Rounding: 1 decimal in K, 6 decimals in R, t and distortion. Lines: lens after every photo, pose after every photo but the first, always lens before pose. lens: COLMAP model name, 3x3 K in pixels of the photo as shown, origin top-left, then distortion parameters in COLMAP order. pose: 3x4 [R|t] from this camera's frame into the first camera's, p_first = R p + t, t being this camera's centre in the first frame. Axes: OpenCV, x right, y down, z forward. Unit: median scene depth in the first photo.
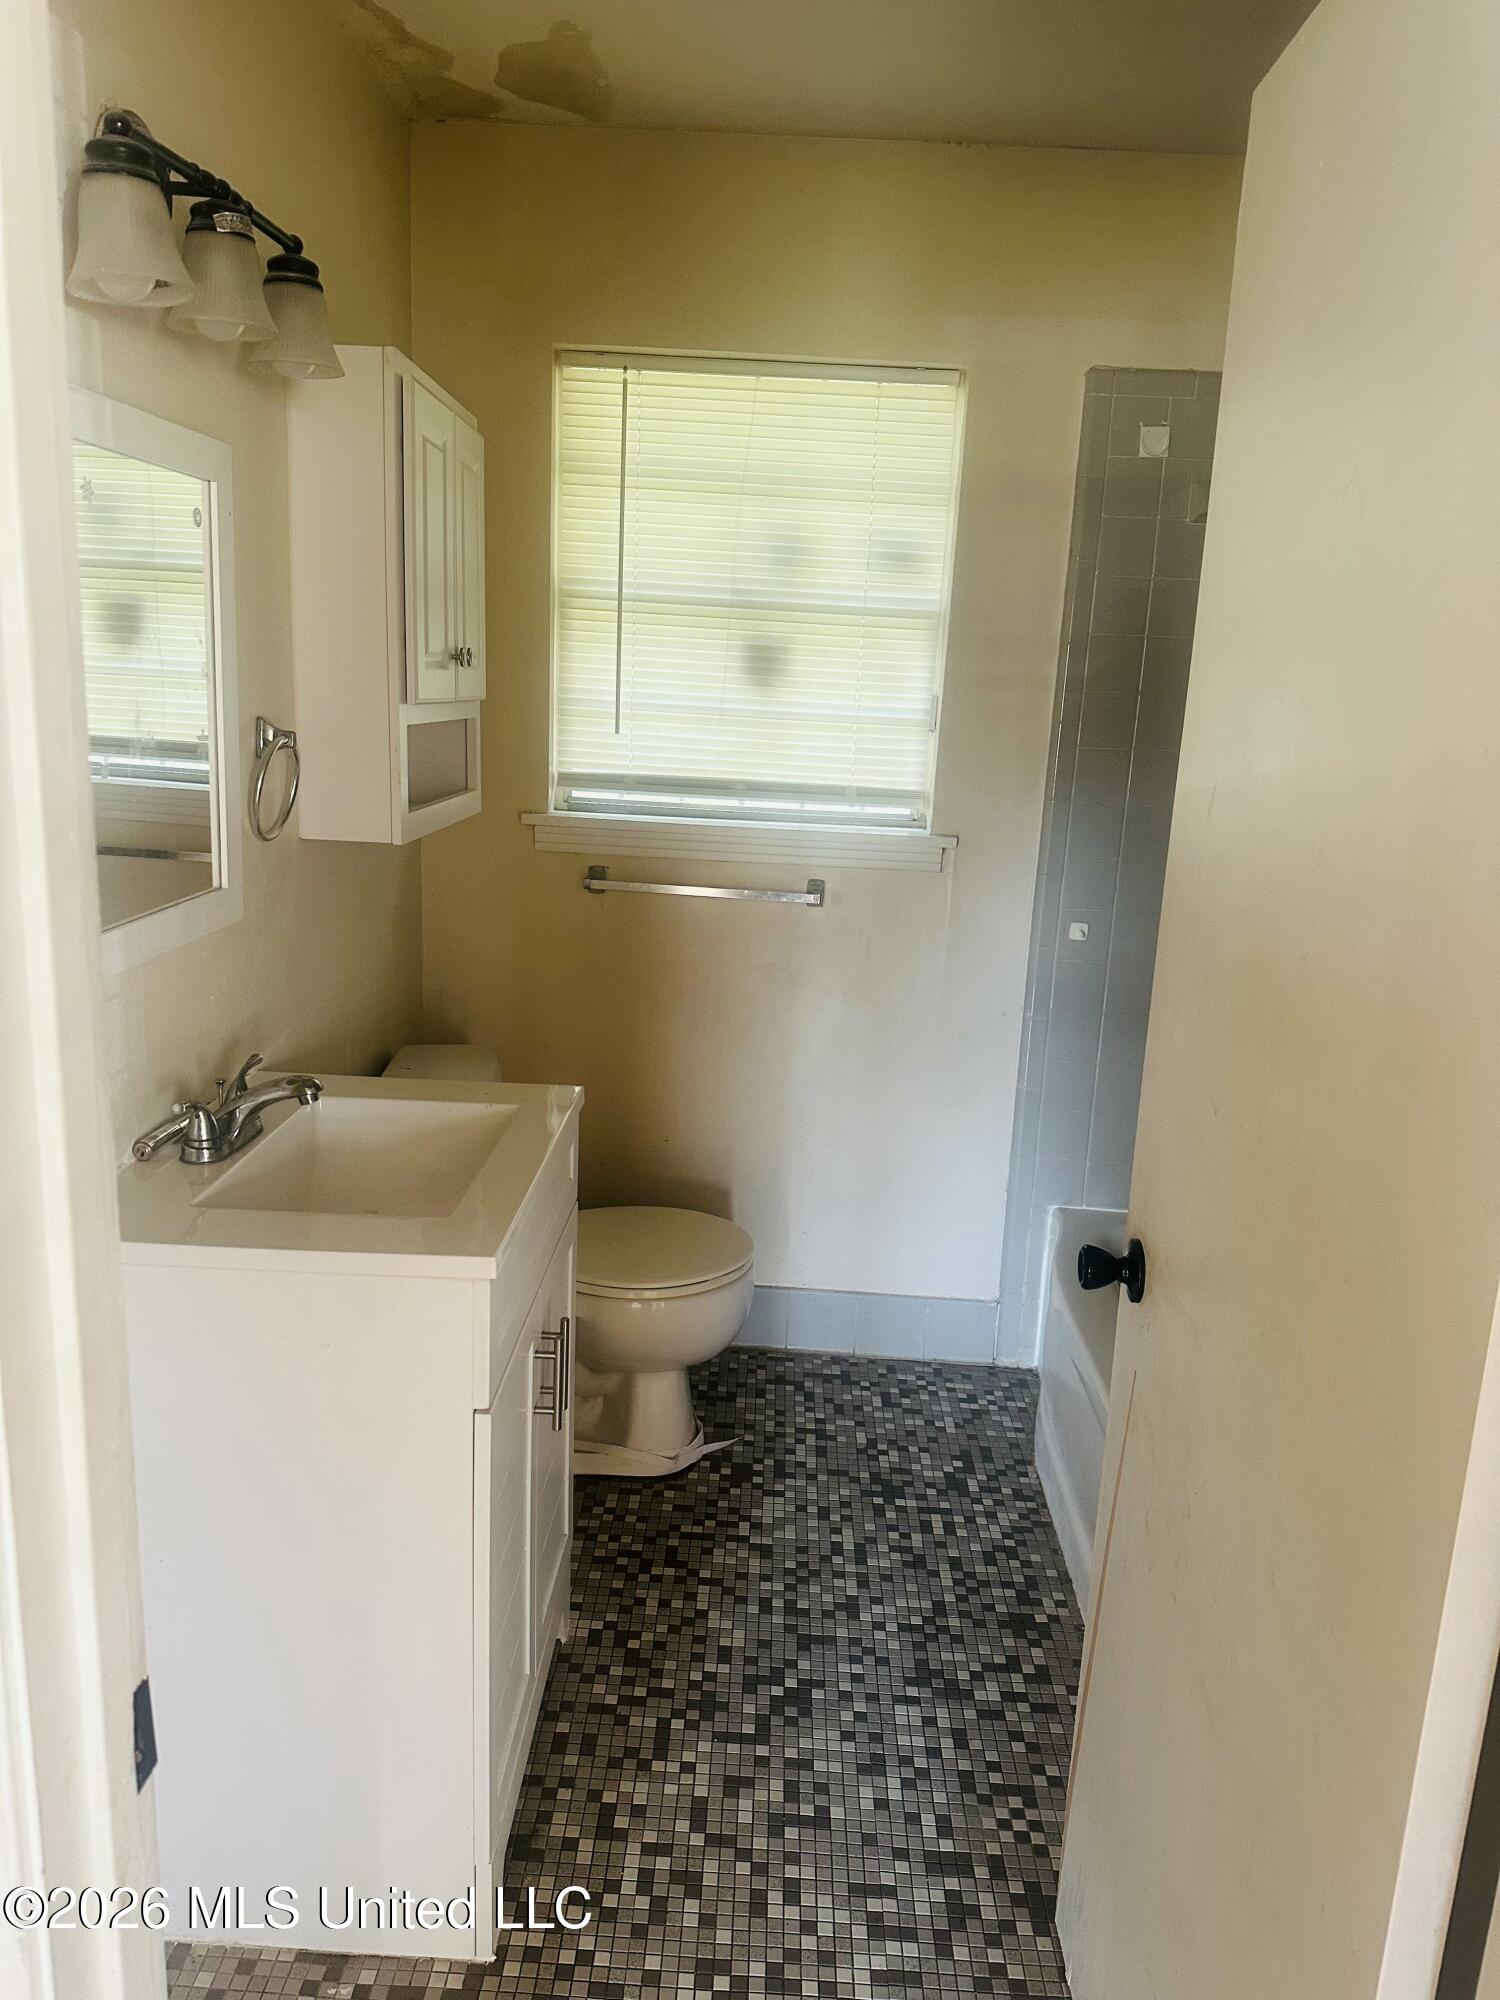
lens RADIAL K [[1422.0, 0, 753.8], [0, 1422.0, 1020.7], [0, 0, 1]] dist [0.042132, -0.045487]
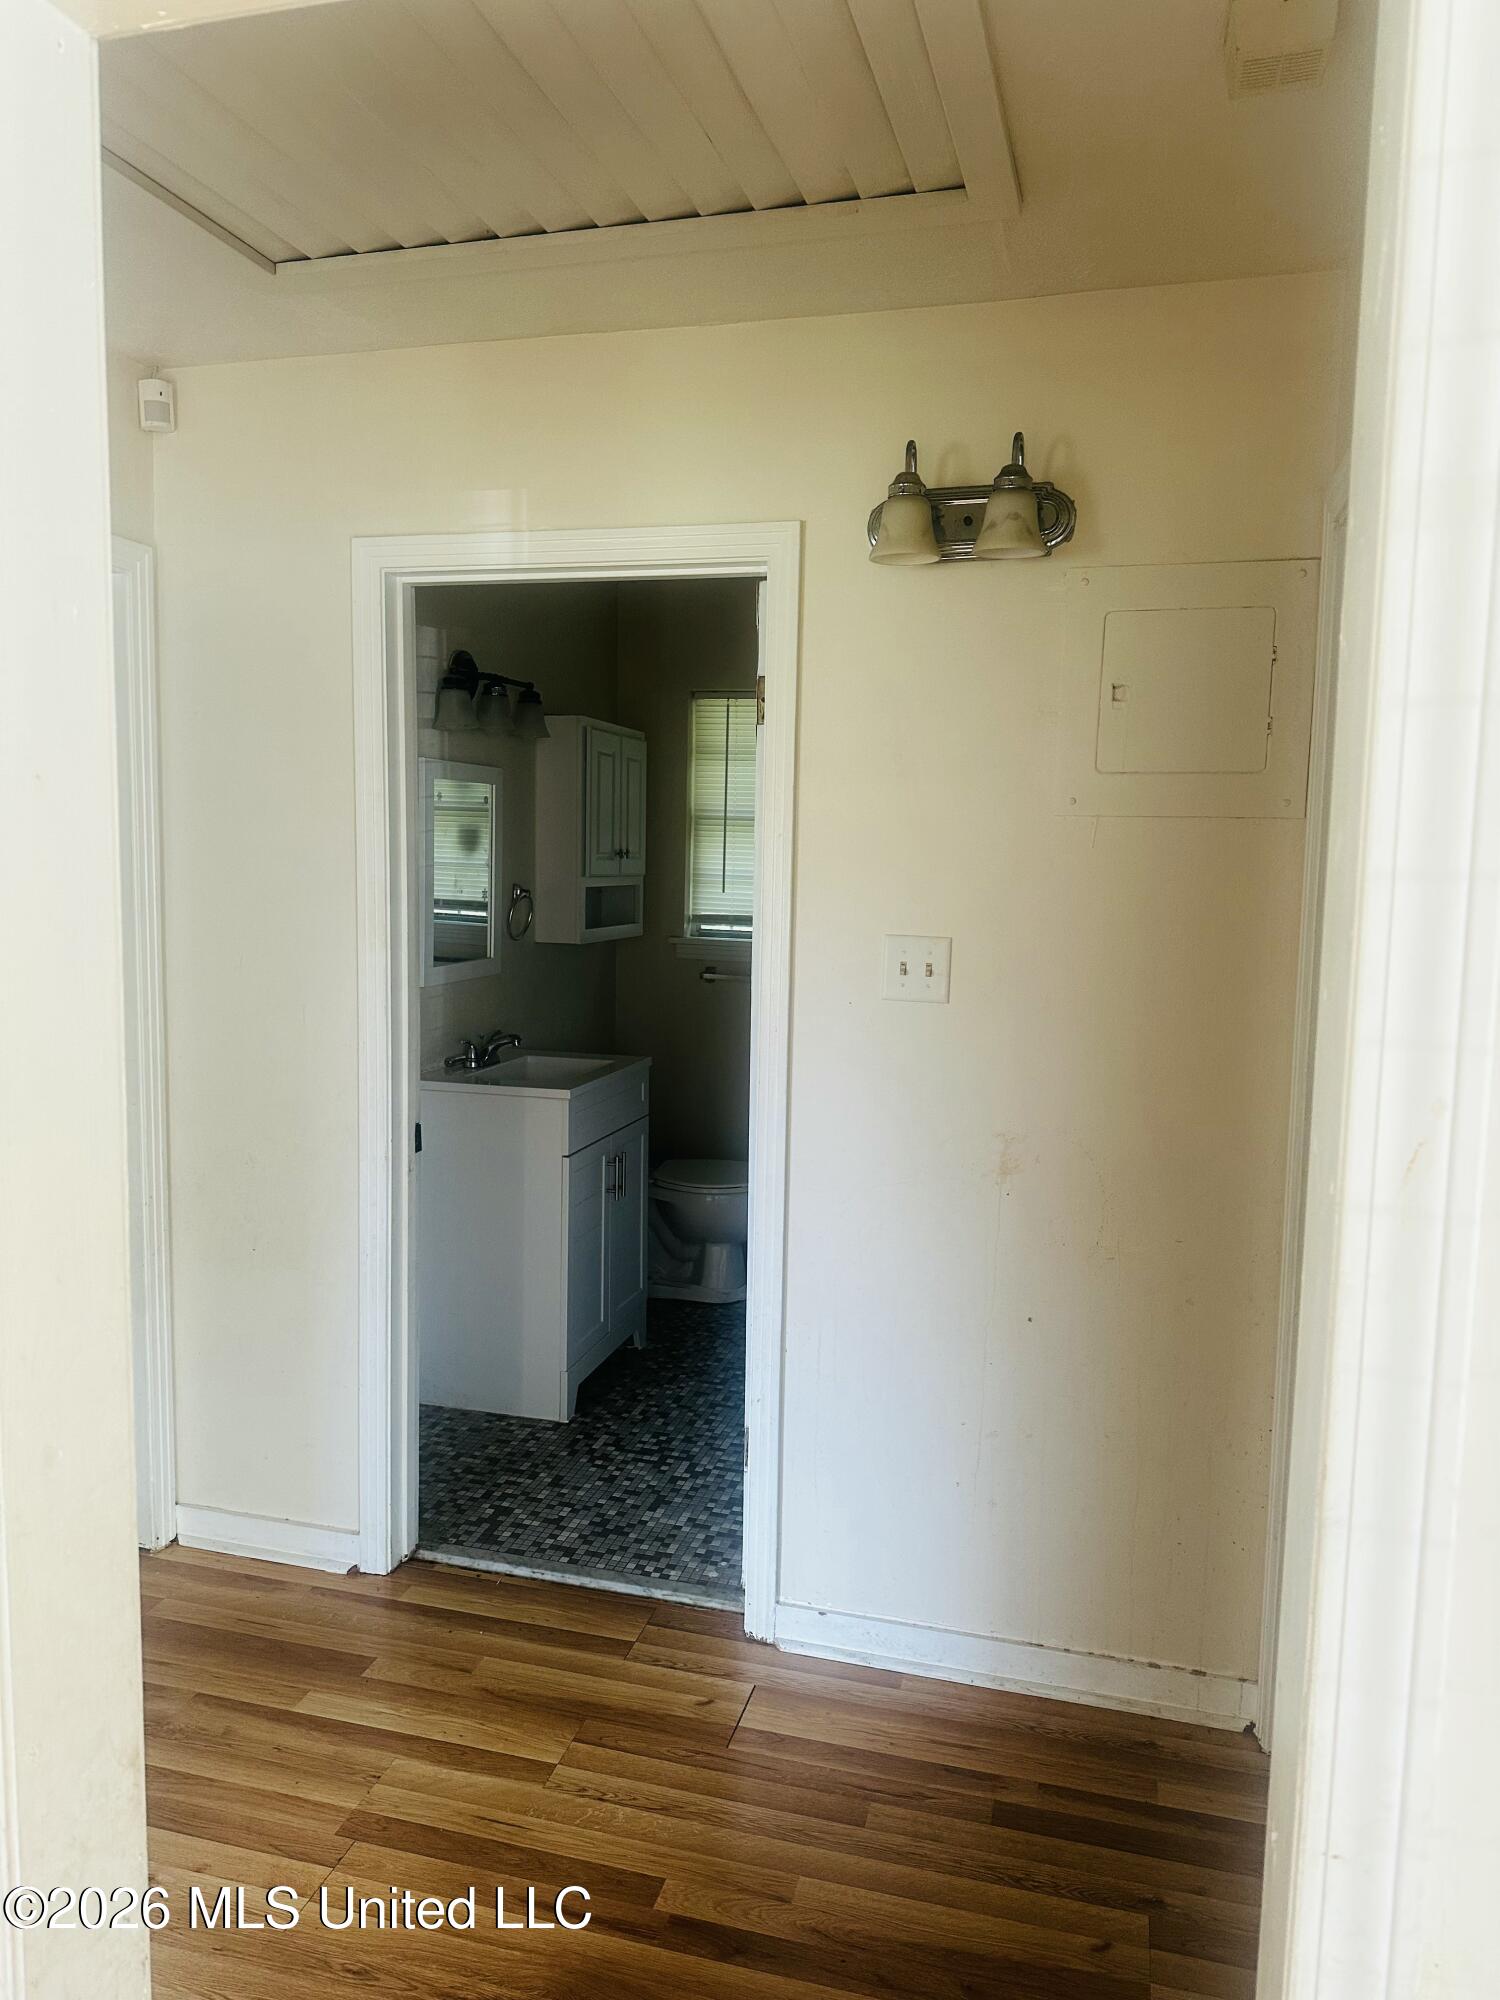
lens RADIAL K [[1422.0, 0, 750.0], [0, 1422.0, 999.2], [0, 0, 1]] dist [0.042132, -0.045487]
pose [[0.969916, 0.001621, -0.243434, 0.450408], [-0.035784, 0.990065, -0.135981, 0.207579], [0.240795, 0.140601, 0.960338, -0.824755]]
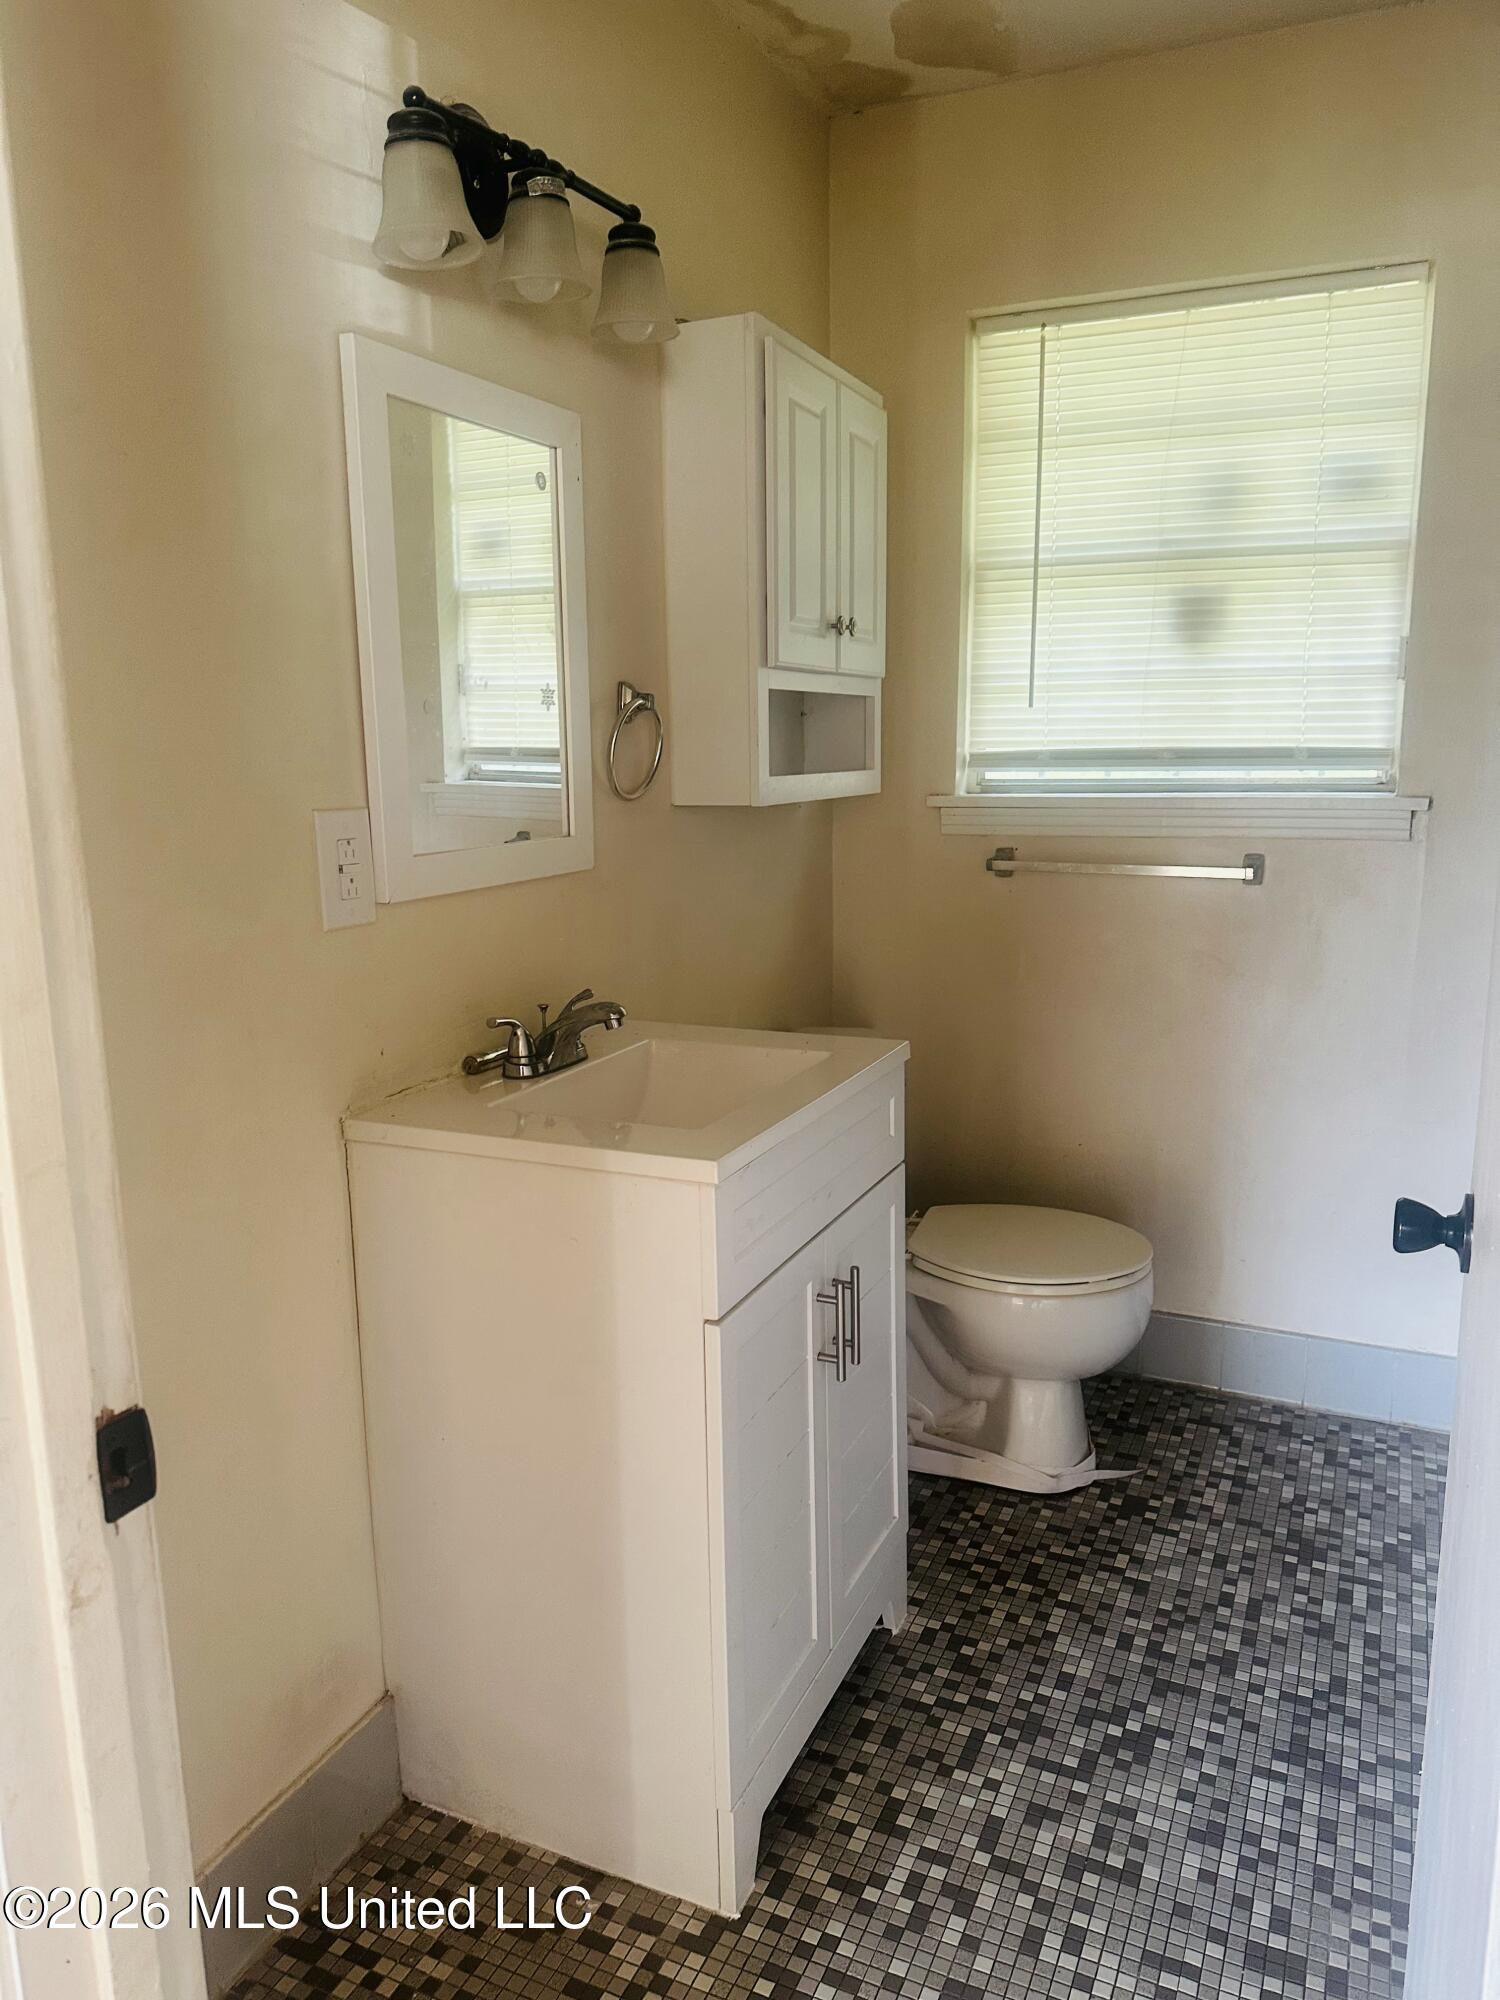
lens RADIAL K [[1422.0, 0, 724.7], [0, 1422.0, 1039.0], [0, 0, 1]] dist [0.042132, -0.045487]
pose [[0.914021, 0.019481, -0.405198, 0.132614], [-0.035715, 0.998832, -0.032542, 0.071033], [0.404091, 0.044216, 0.913649, 0.067685]]
